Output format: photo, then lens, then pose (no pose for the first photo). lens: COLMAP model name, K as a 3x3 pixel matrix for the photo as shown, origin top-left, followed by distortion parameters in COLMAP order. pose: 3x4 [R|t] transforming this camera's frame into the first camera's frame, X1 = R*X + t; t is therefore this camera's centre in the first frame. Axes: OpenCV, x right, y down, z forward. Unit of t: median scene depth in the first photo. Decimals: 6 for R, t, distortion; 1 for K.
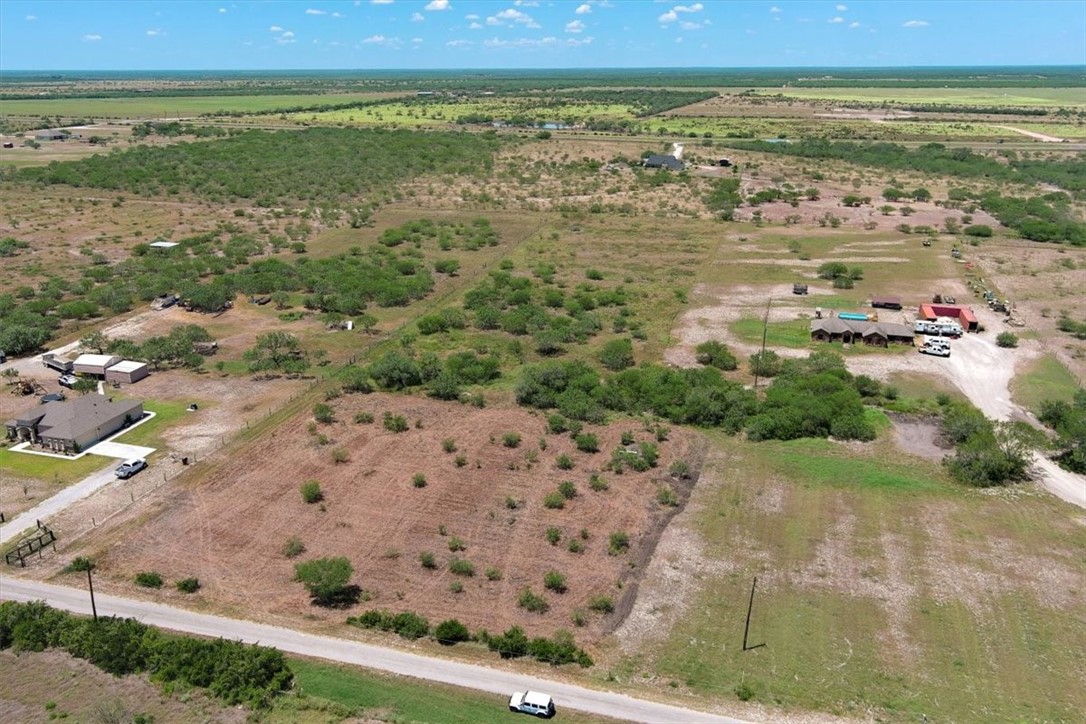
lens RADIAL K [[850.0, 0, 543.0], [0, 850.0, 362.0], [0, 0, 1]] dist [0.018337, -0.014604]
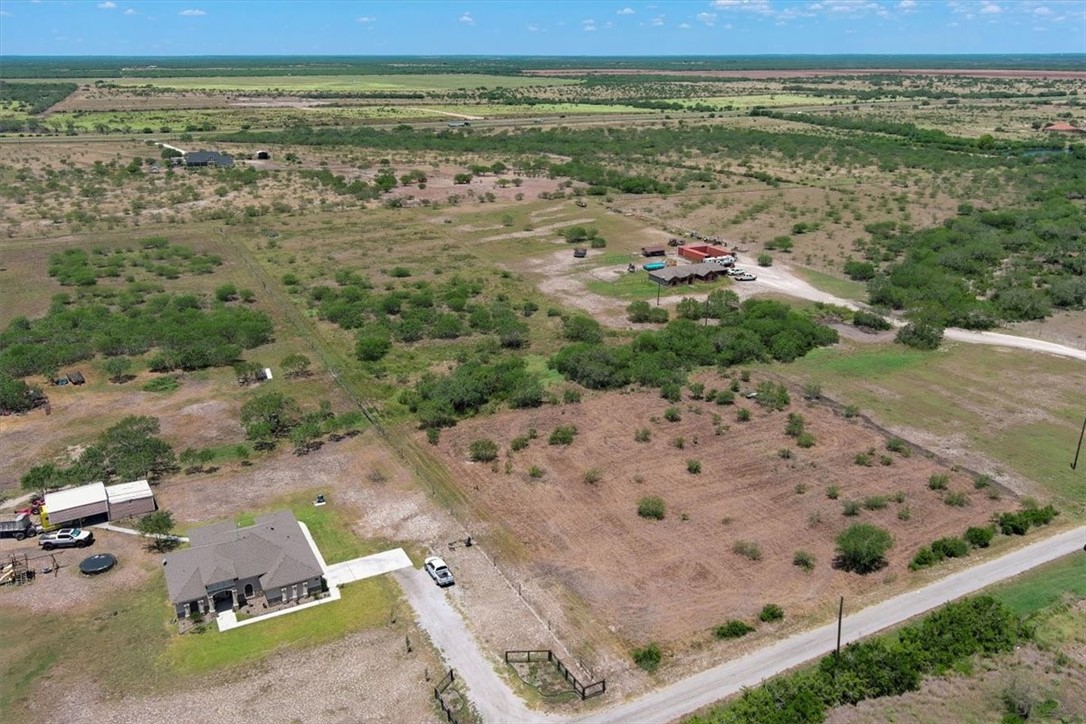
lens RADIAL K [[864.0, 0, 543.0], [0, 864.0, 362.0], [0, 0, 1]] dist [0.014798, -0.019631]
pose [[0.724092, -0.229889, 0.650263, -0.624485], [0.225772, 0.969876, 0.091476, -0.076821], [-0.651704, 0.080574, 0.754181, 0.241284]]
